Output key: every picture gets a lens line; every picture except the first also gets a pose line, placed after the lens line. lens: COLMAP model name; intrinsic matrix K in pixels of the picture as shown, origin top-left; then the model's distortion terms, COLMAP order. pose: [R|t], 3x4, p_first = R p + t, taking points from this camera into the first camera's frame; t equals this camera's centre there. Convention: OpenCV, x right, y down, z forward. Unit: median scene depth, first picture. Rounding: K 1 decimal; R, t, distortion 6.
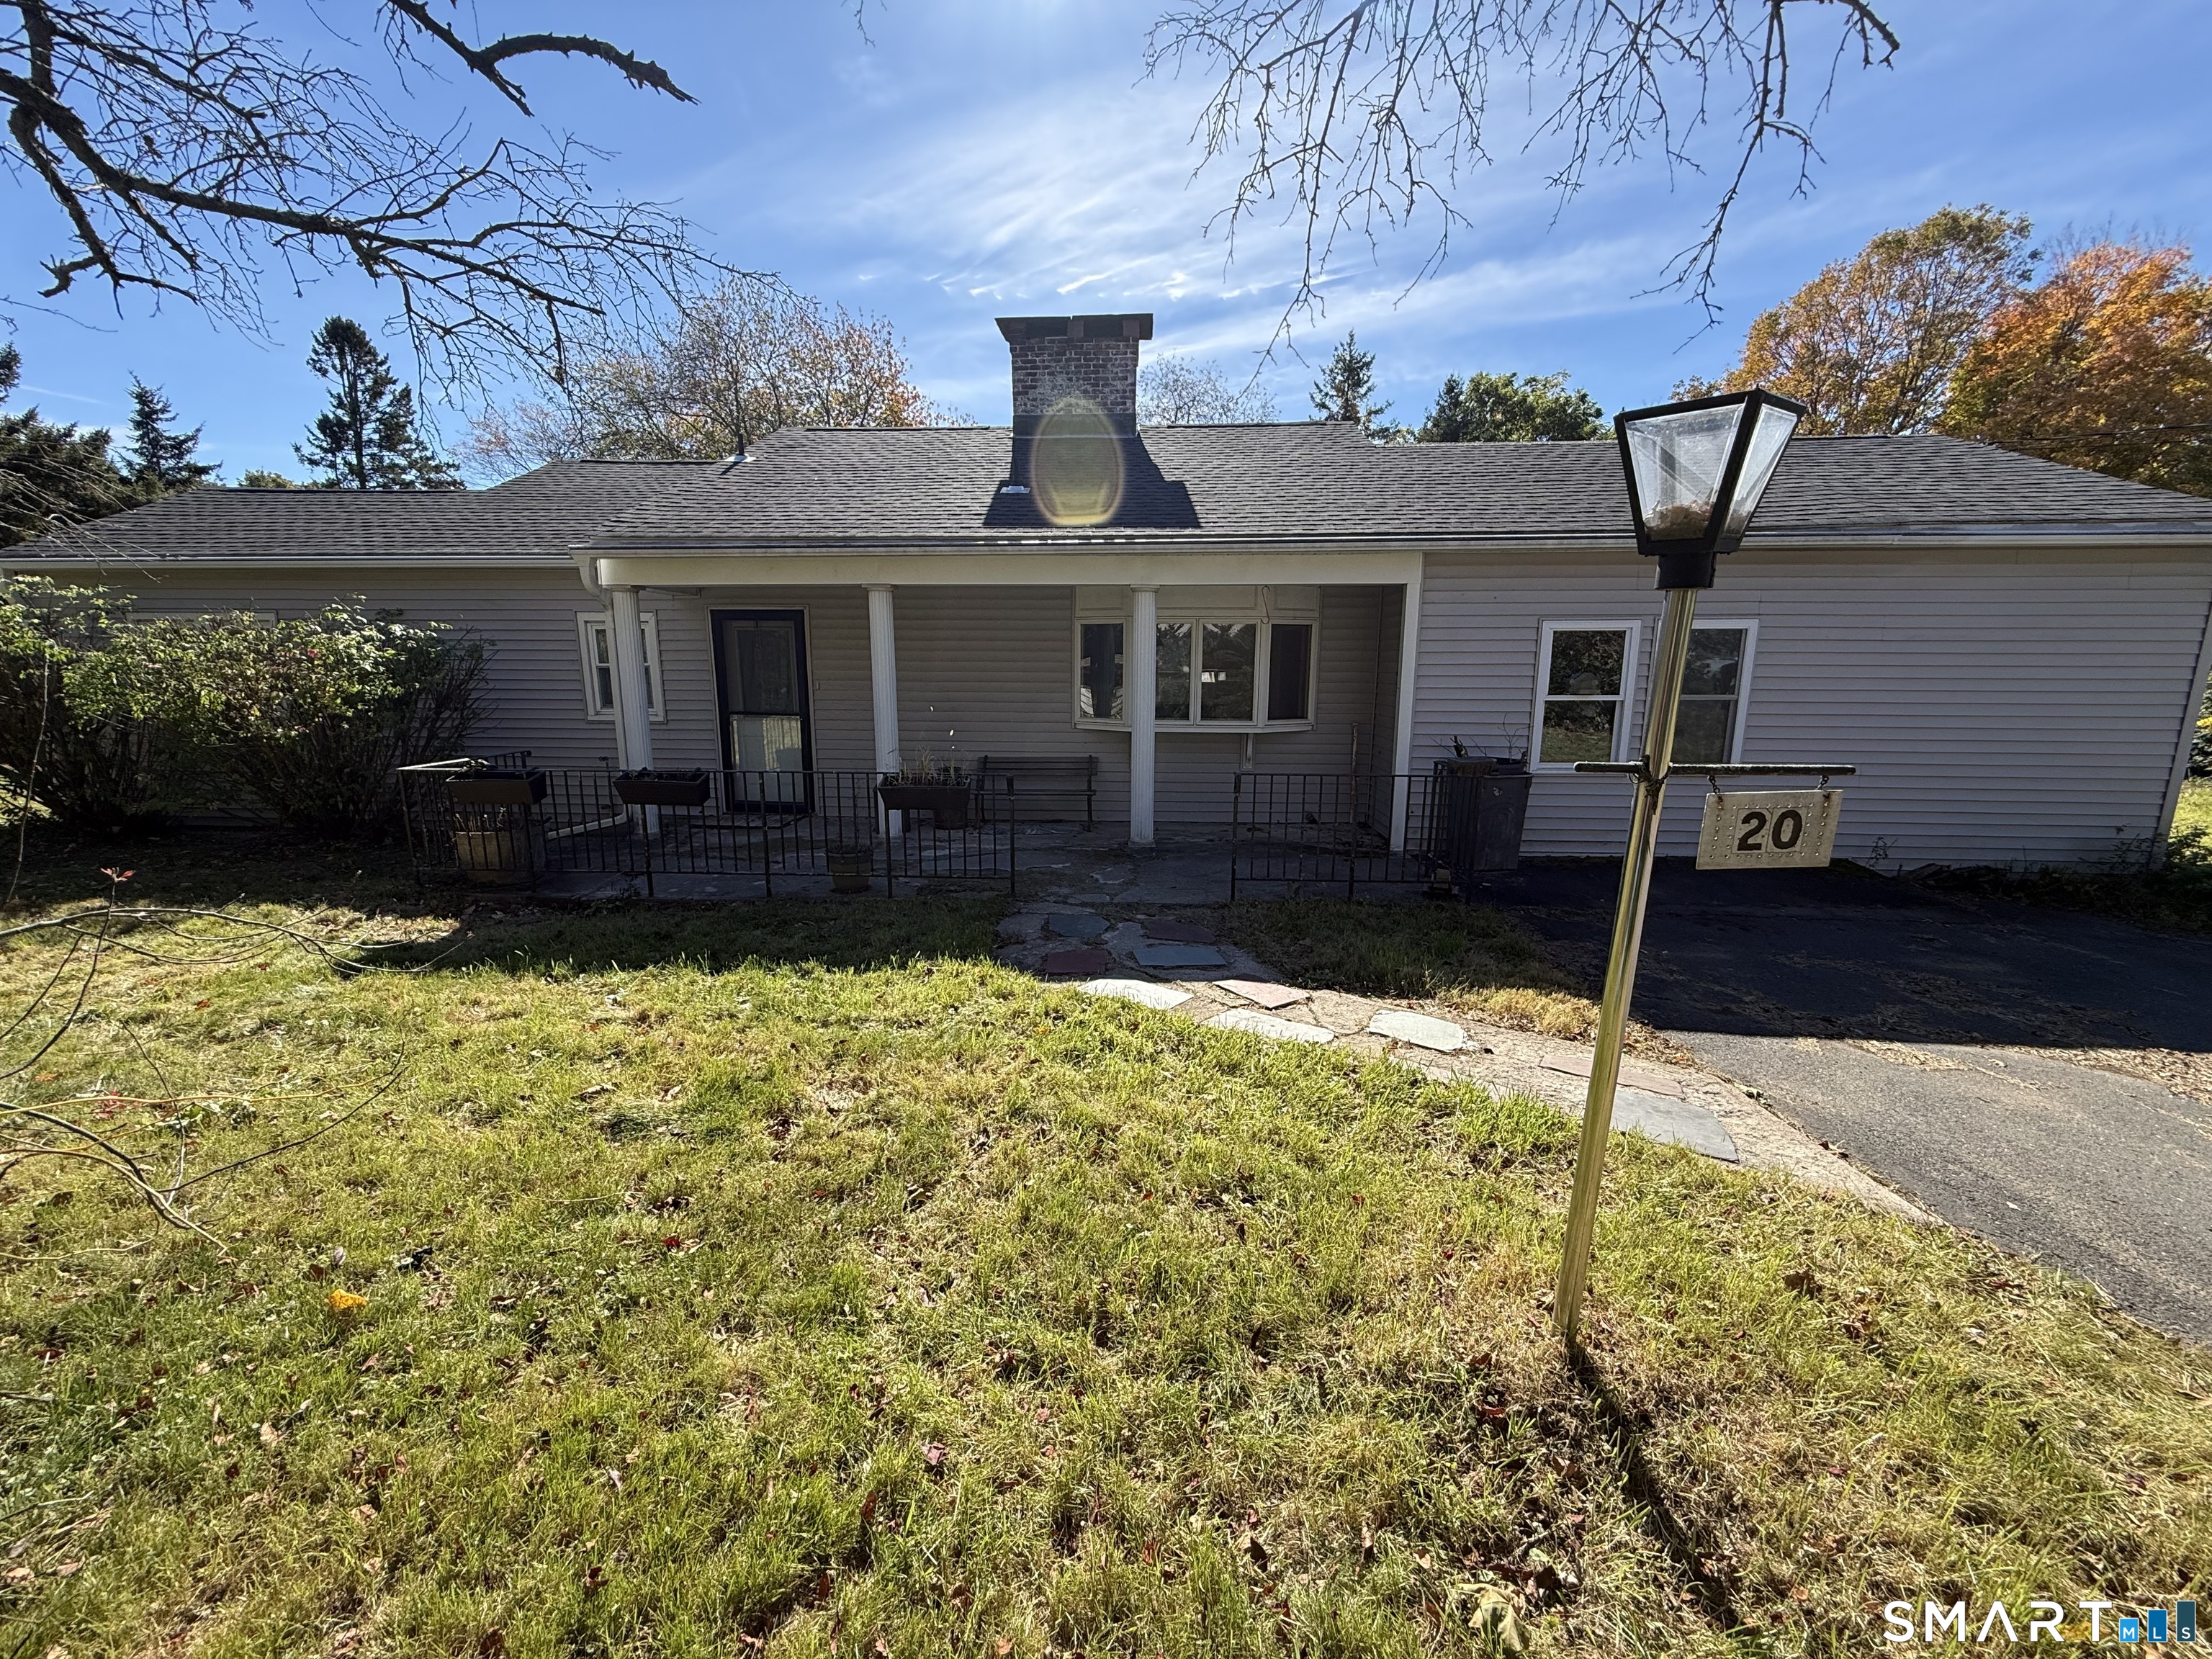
lens RADIAL K [[876.9, 0, 1098.7], [0, 876.9, 827.6], [0, 0, 1]] dist [0.000172, -0.000087]
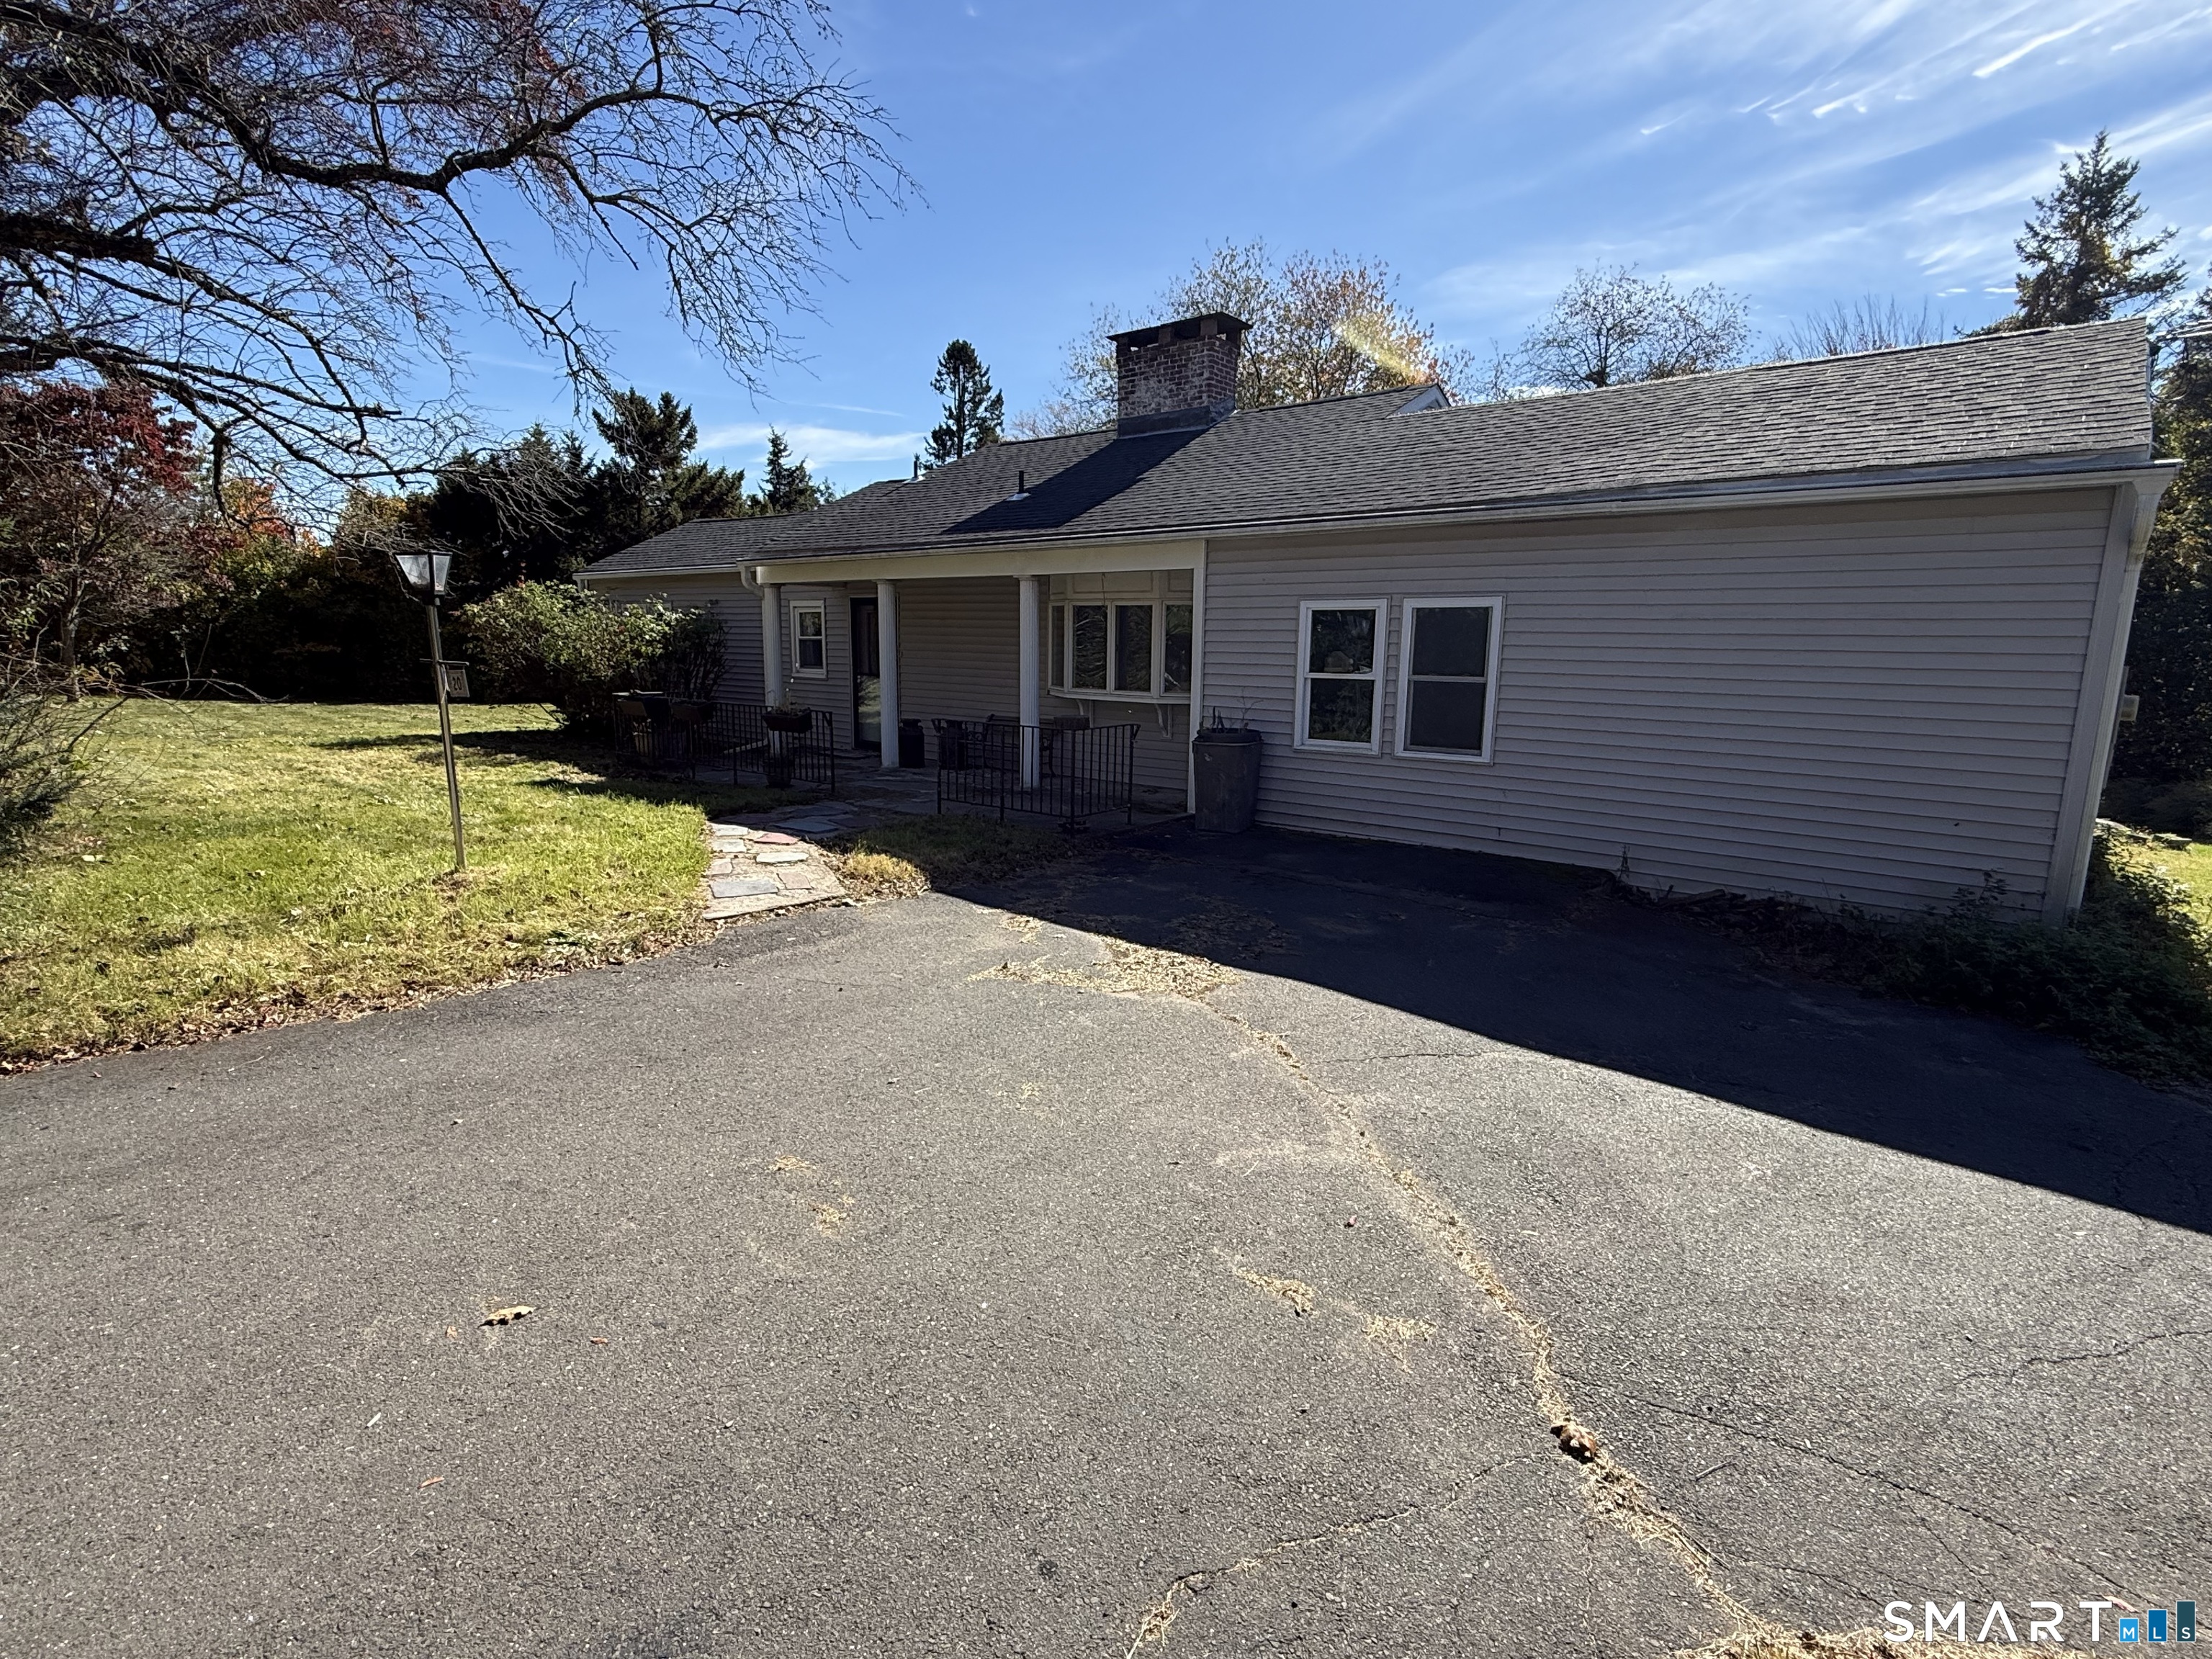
lens RADIAL K [[1087.5, 0, 1107.2], [0, 1087.5, 839.5], [0, 0, 1]] dist [0.003189, -0.000997]
pose [[0.810704, 0.115478, -0.573955, 1.040438], [-0.121304, 0.992212, 0.028289, 0.034494], [0.572752, 0.046689, 0.818398, -0.164104]]
